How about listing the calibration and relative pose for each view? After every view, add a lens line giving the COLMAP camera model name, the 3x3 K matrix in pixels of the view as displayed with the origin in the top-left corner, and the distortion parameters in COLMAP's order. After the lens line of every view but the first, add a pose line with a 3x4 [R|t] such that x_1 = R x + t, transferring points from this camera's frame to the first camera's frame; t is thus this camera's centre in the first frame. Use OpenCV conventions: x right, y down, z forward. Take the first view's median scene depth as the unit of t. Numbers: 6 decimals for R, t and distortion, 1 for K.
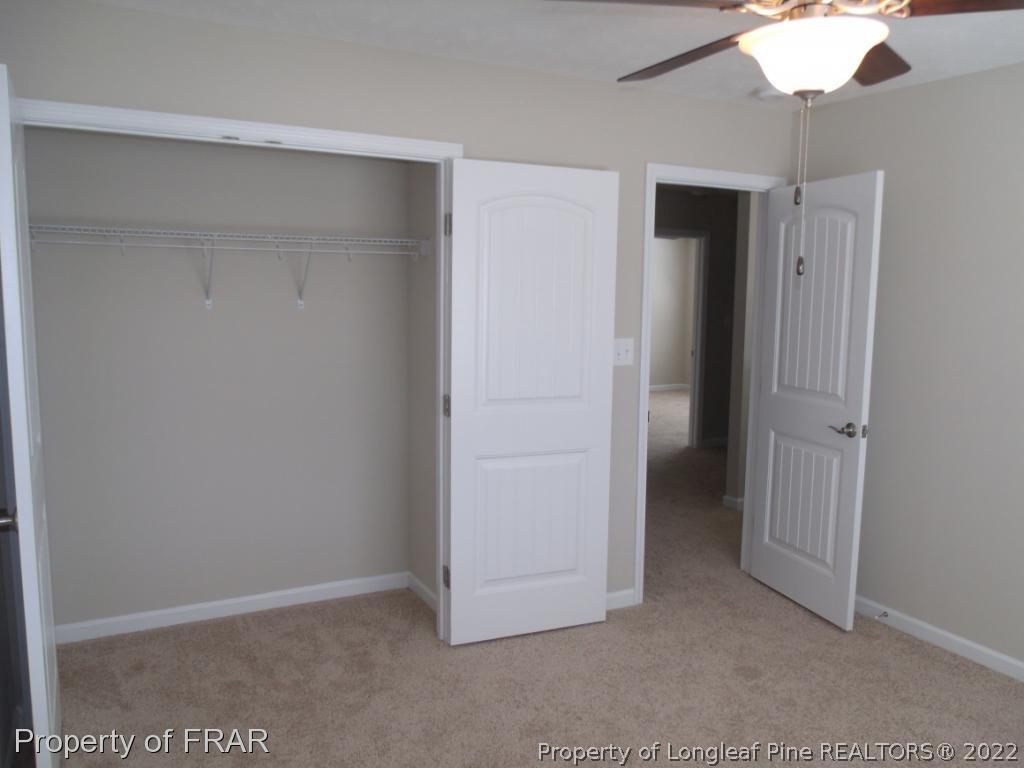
lens RADIAL K [[811.4, 0, 516.2], [0, 811.4, 376.1], [0, 0, 1]] dist [-0.041345, 0.011057]
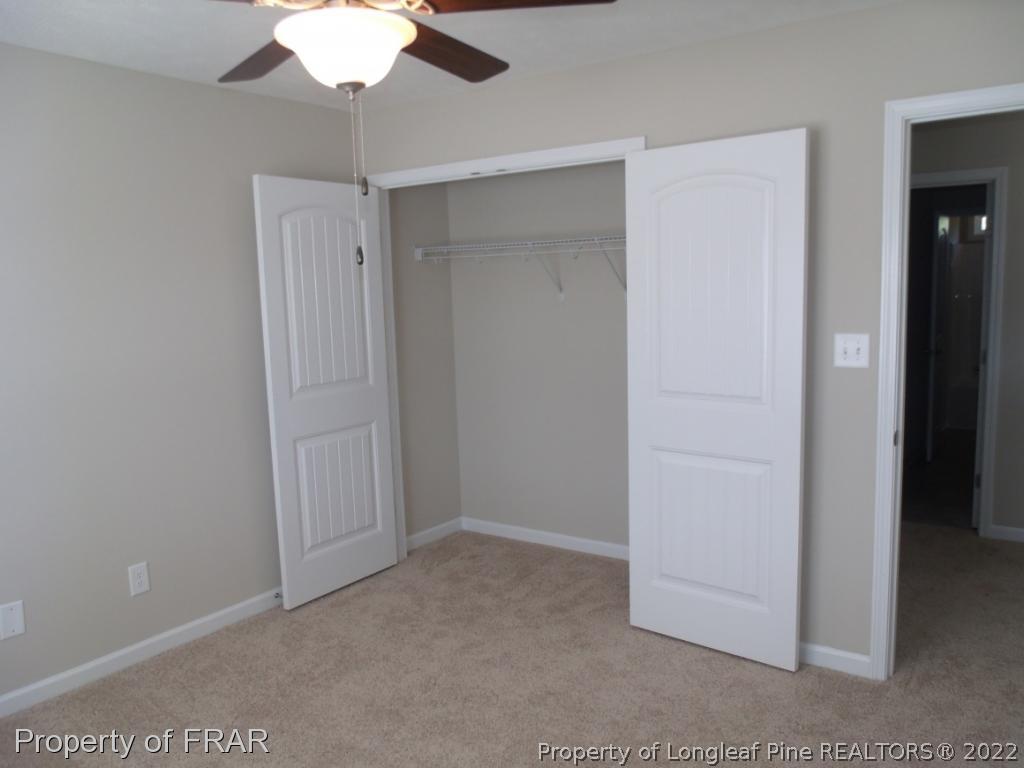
lens RADIAL K [[811.4, 0, 512.7], [0, 811.4, 379.8], [0, 0, 1]] dist [-0.041345, 0.011057]
pose [[0.442691, 0.074952, -0.893536, 0.177790], [-0.055490, 0.996880, 0.056129, -0.006960], [0.894956, 0.024734, 0.445469, 0.092949]]
